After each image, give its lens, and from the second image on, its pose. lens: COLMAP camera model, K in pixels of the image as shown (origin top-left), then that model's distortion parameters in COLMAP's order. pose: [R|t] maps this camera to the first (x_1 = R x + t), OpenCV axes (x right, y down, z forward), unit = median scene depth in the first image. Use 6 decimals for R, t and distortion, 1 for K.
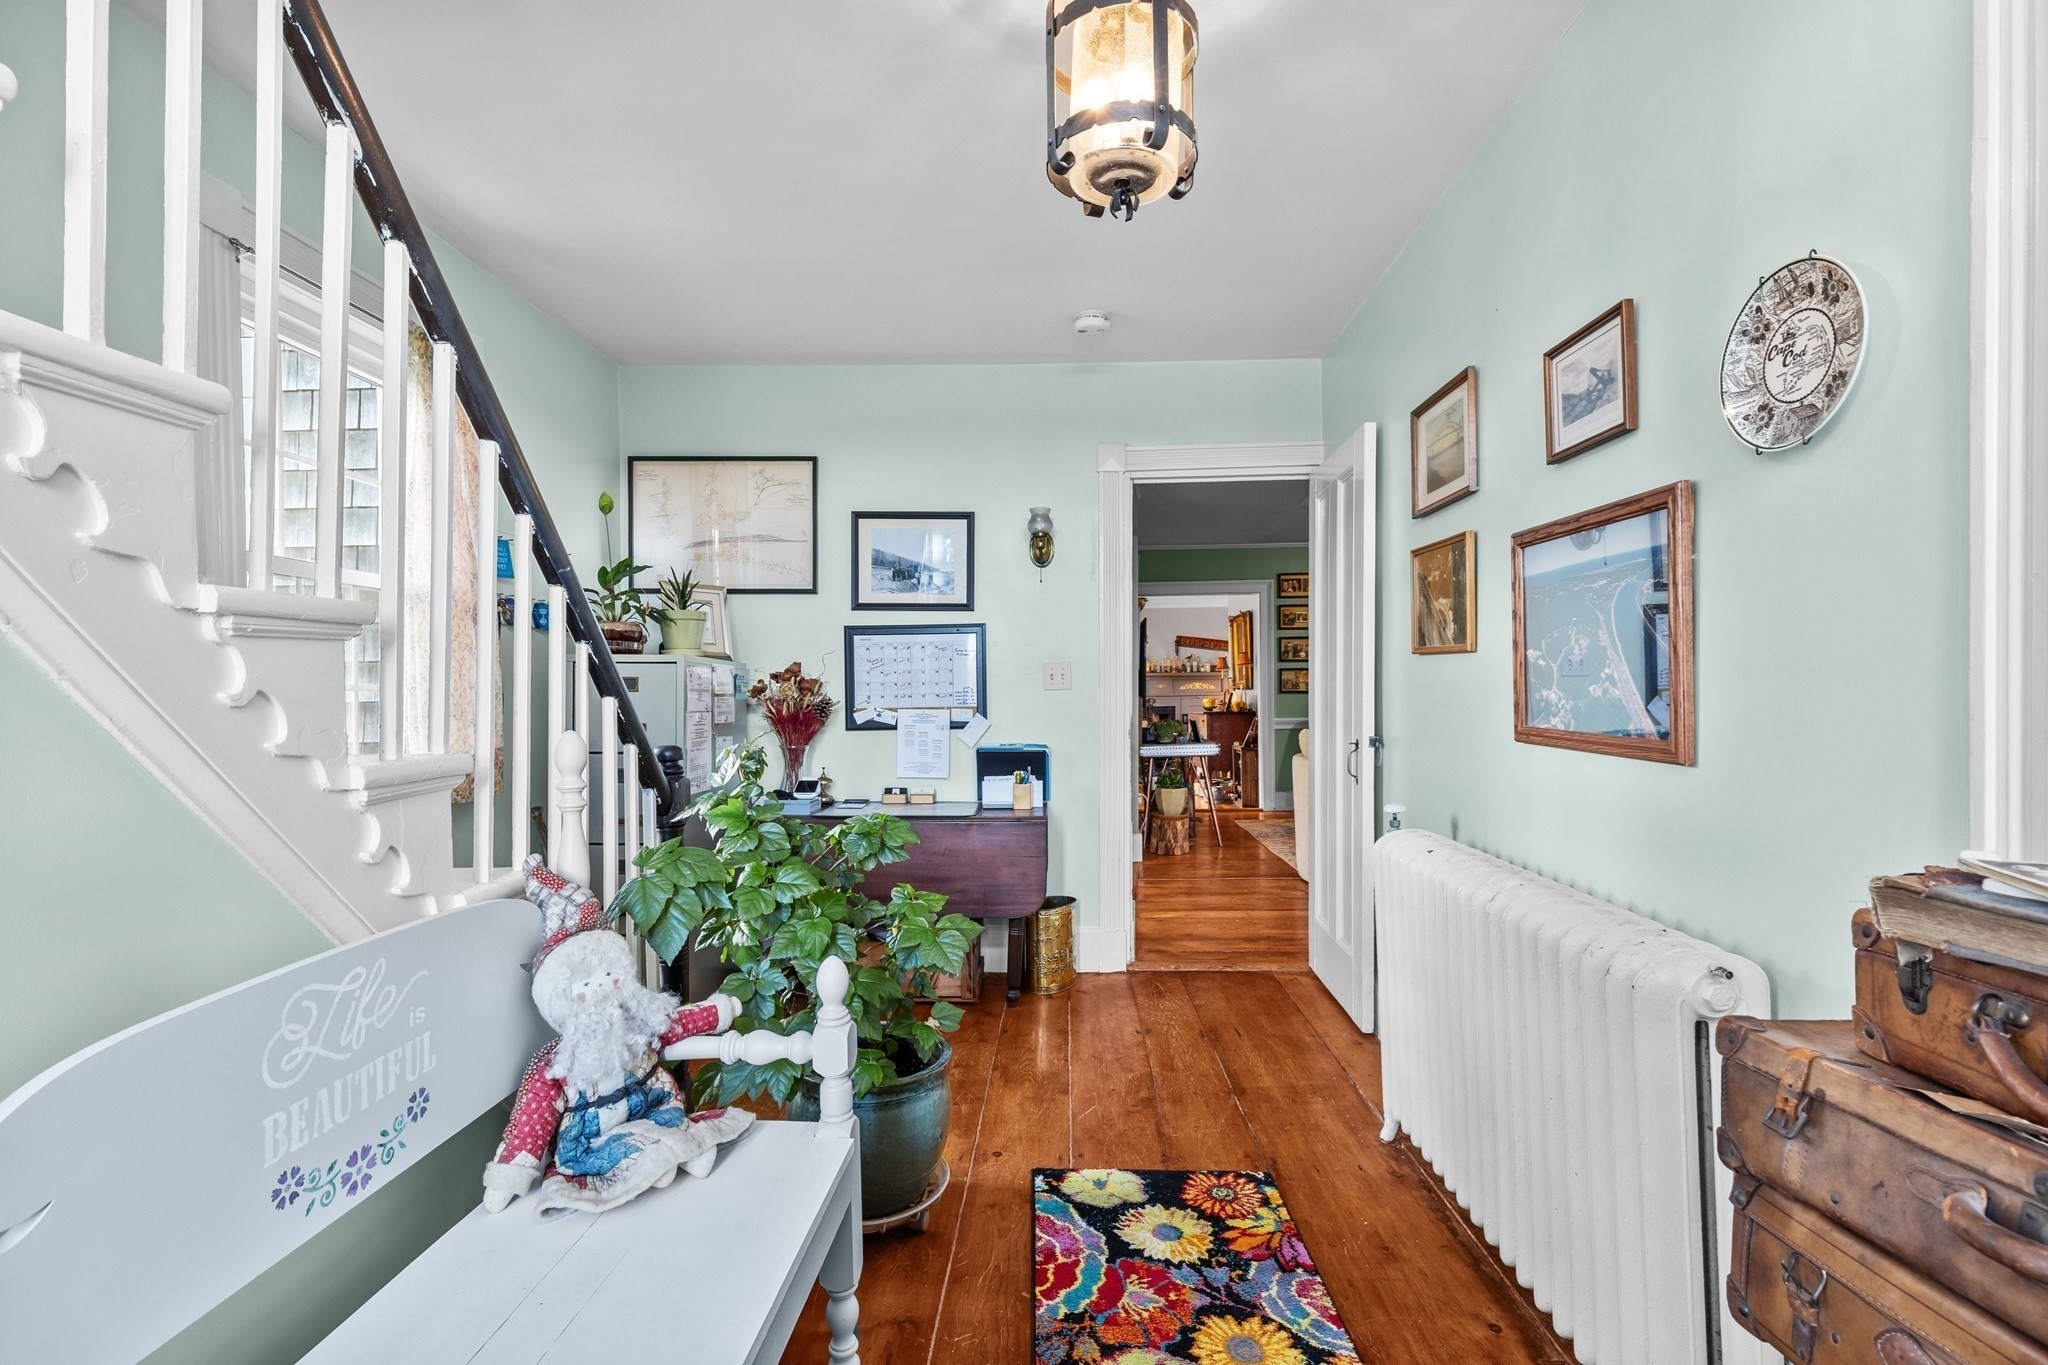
lens RADIAL K [[917.3, 0, 1040.0], [0, 917.3, 683.7], [0, 0, 1]] dist [0.004929, -0.000116]
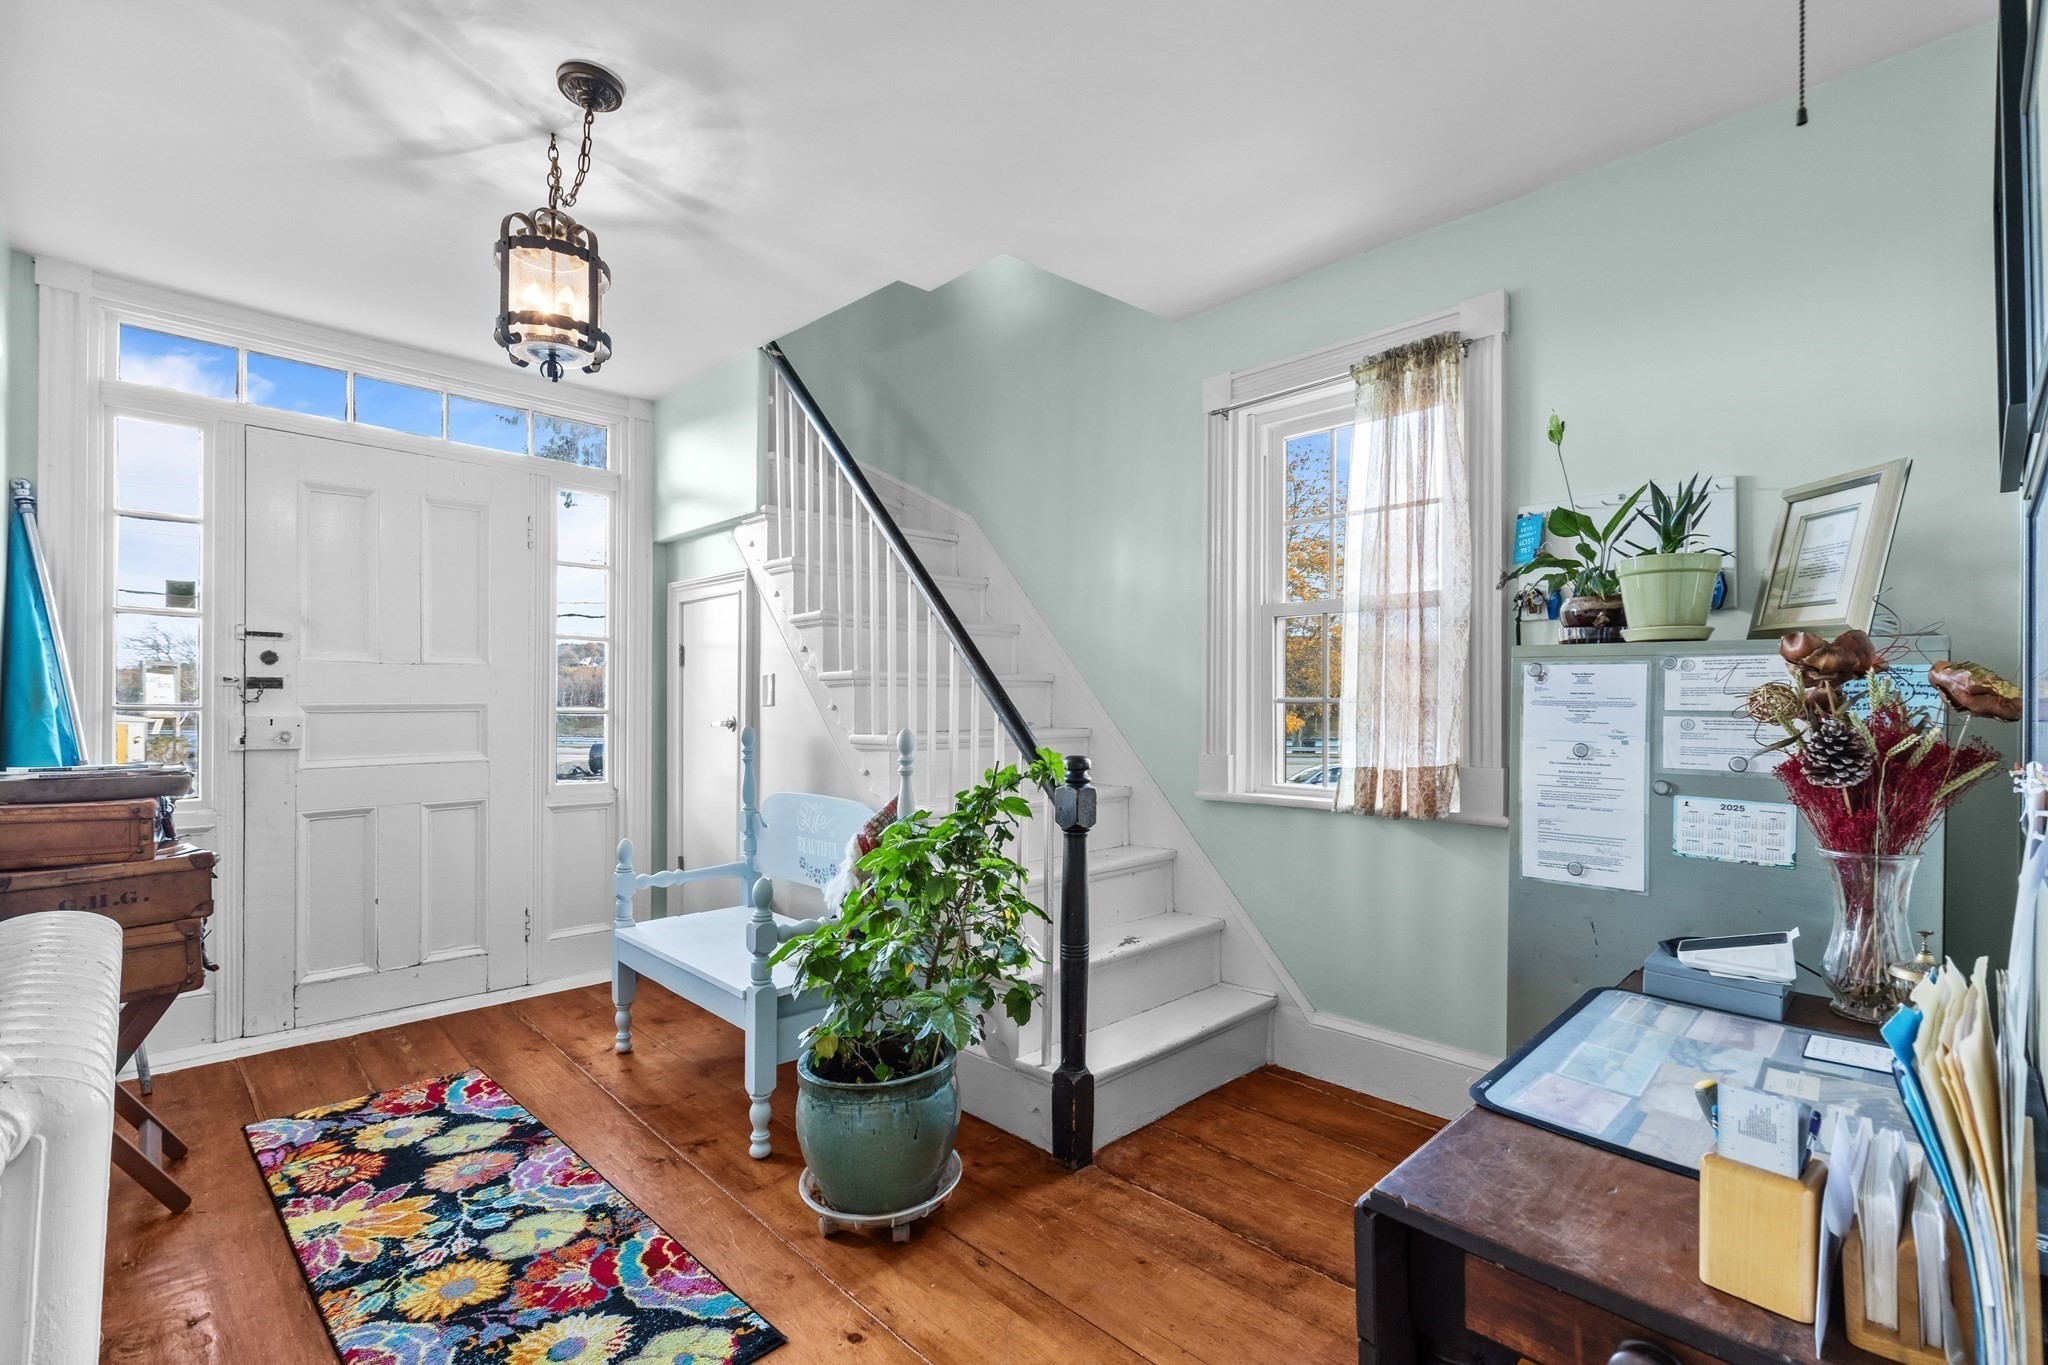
lens RADIAL K [[906.3, 0, 1029.0], [0, 906.3, 703.7], [0, 0, 1]] dist [0.009473, 0.000189]
pose [[-0.689268, 0.003805, -0.724496, 0.466440], [0.003640, 0.999992, 0.001789, -0.001173], [0.724497, -0.001404, -0.689276, 2.599809]]
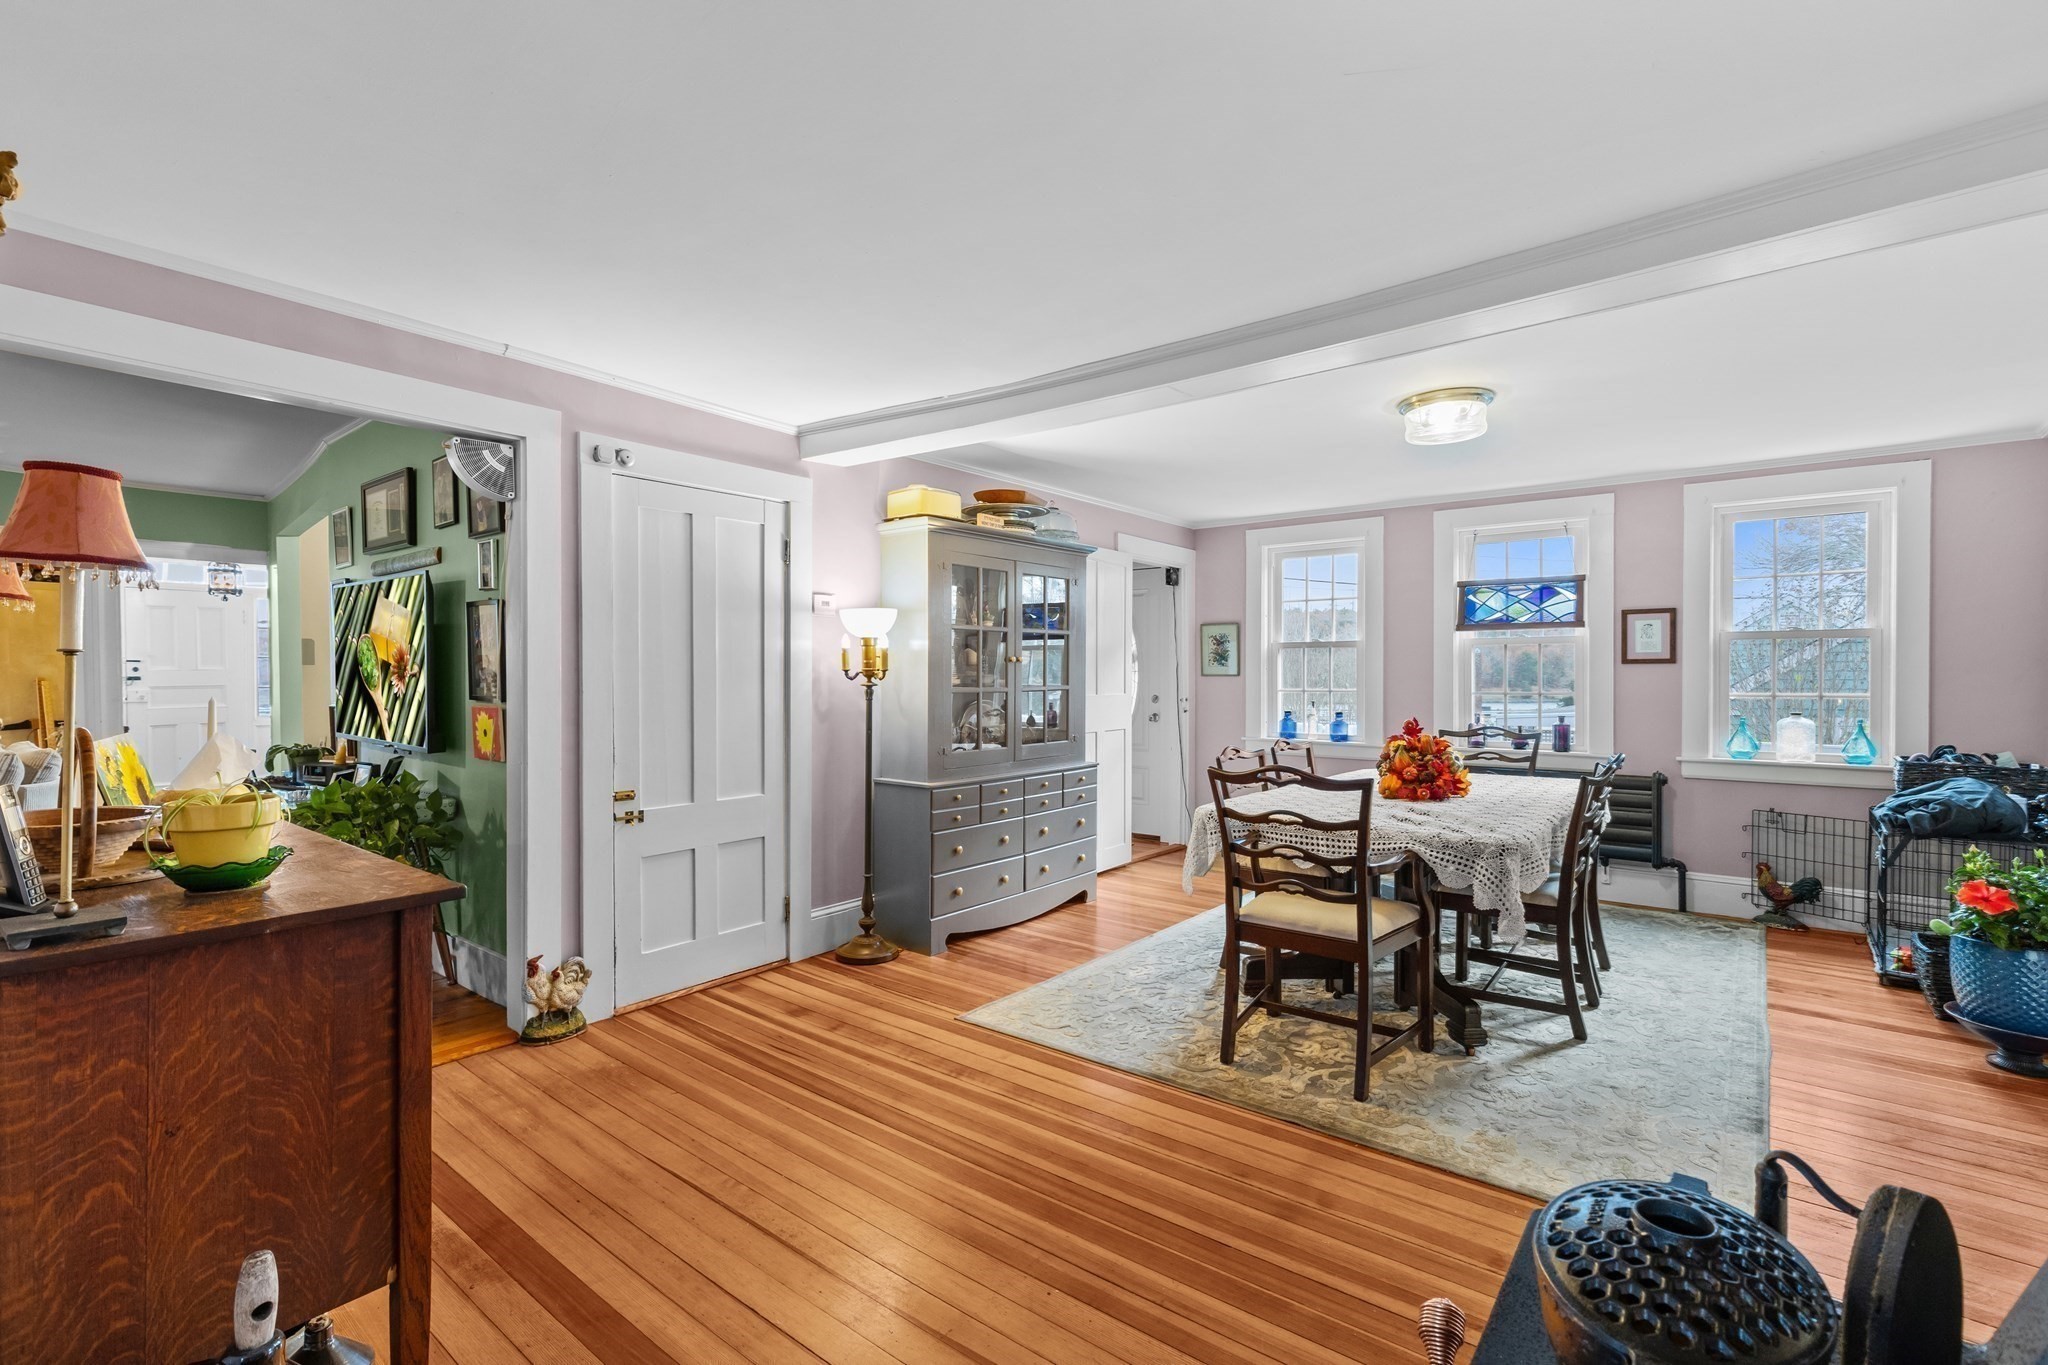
lens RADIAL K [[928.1, 0, 1036.1], [0, 928.1, 677.7], [0, 0, 1]] dist [0.002749, -0.000020]
pose [[-0.594116, 0.011096, -0.804303, 1.297791], [0.007547, 0.999938, 0.008221, -0.047870], [0.804344, -0.001186, -0.594163, 6.921082]]
